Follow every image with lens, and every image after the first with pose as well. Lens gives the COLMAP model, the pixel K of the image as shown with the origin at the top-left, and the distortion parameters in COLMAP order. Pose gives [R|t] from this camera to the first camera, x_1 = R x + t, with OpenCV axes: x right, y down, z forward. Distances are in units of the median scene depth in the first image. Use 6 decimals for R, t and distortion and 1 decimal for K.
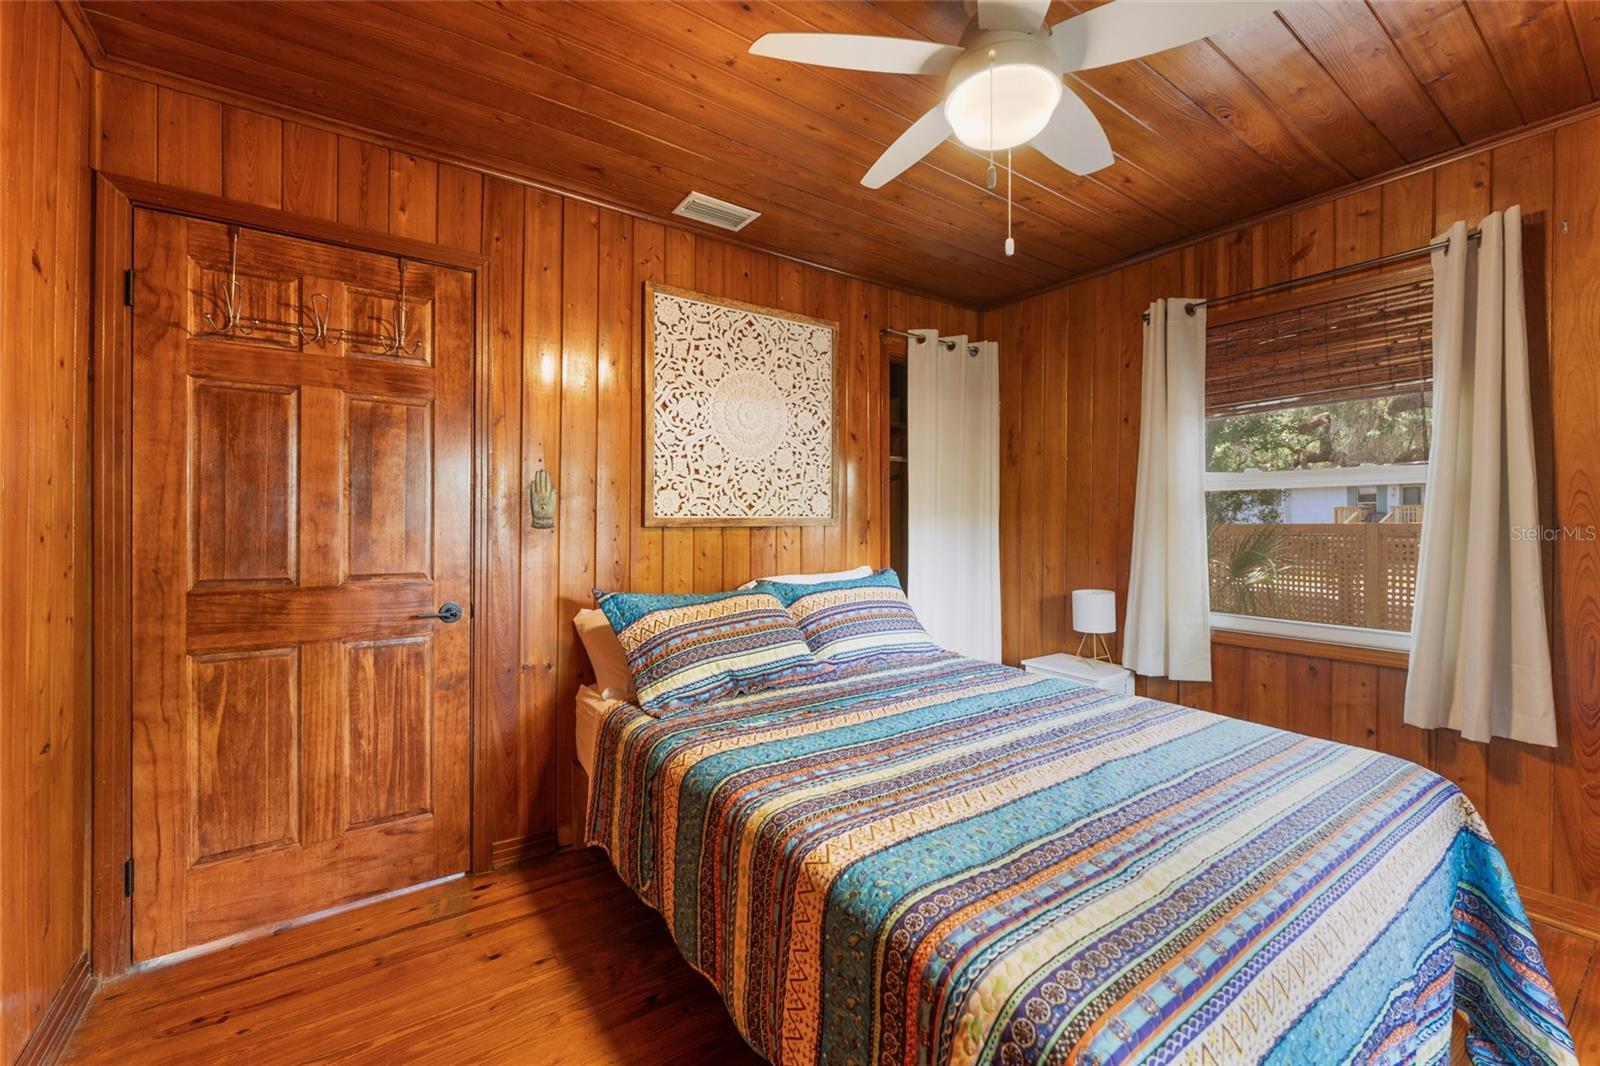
lens RADIAL K [[652.5, 0, 796.7], [0, 652.5, 521.5], [0, 0, 1]] dist [-0.006677, 0.000871]
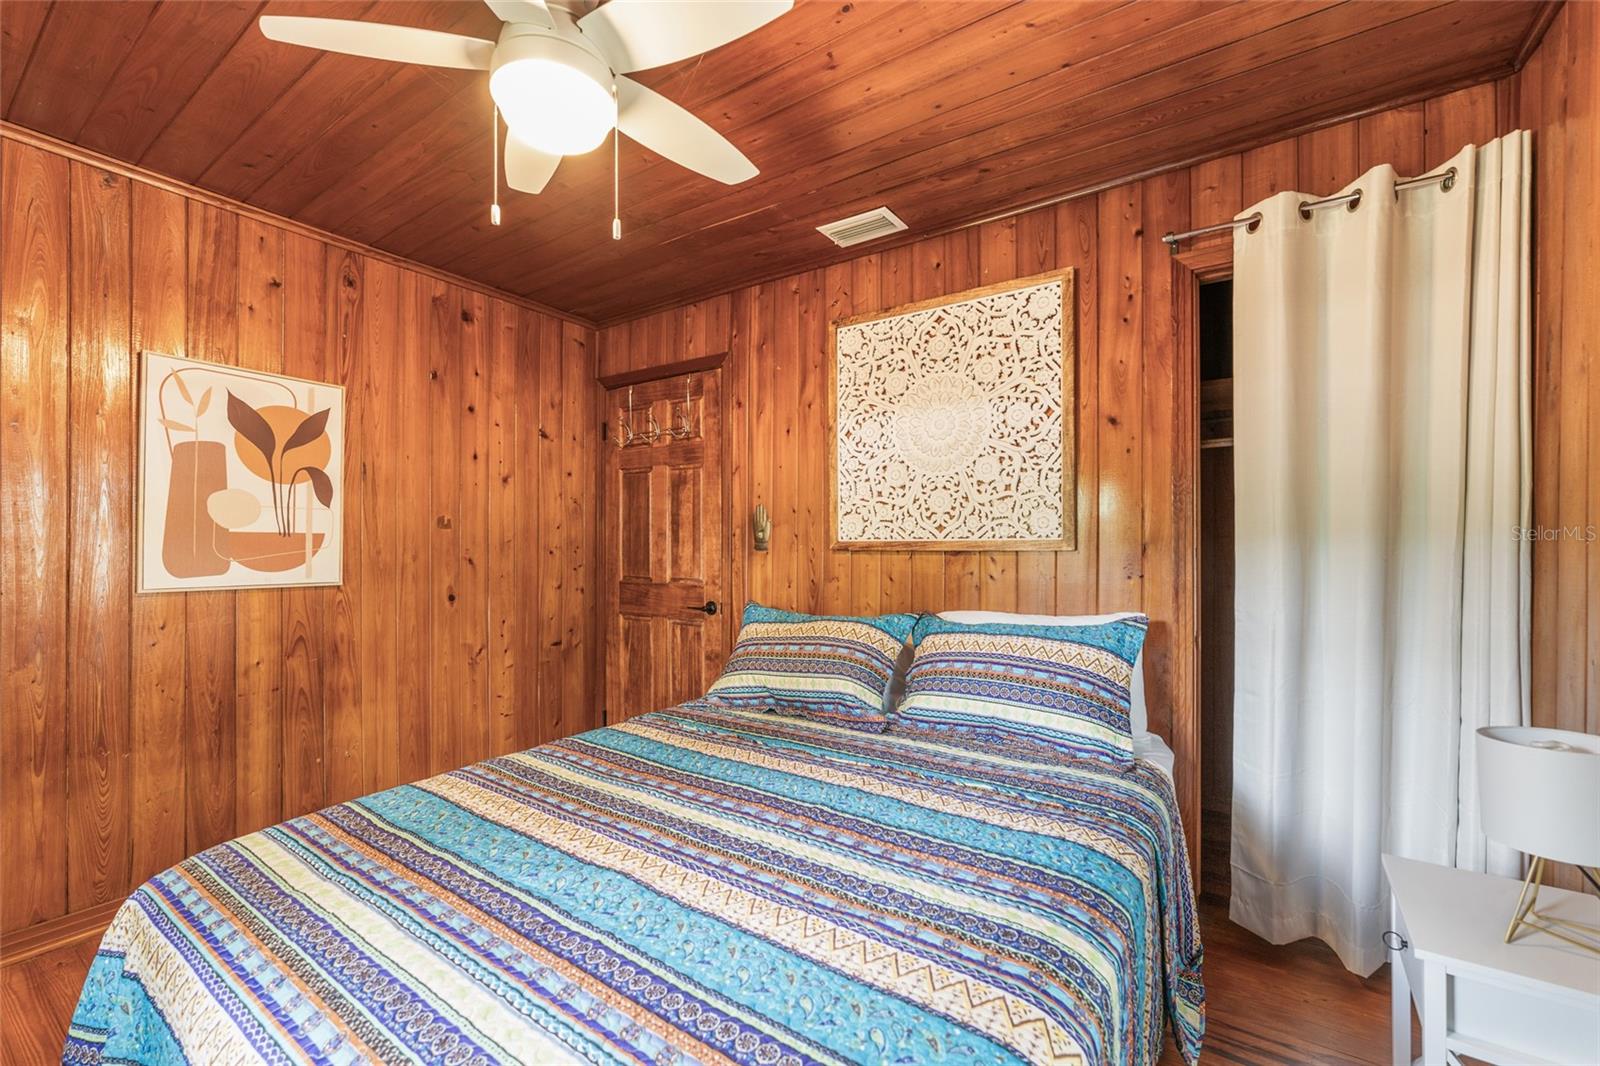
lens RADIAL K [[652.5, 0, 798.5], [0, 652.5, 544.2], [0, 0, 1]] dist [-0.006677, 0.000871]
pose [[0.357767, -0.000203, -0.933811, 0.719100], [0.000640, 1.000000, 0.000028, -0.001260], [0.933811, -0.000608, 0.357767, 0.537124]]
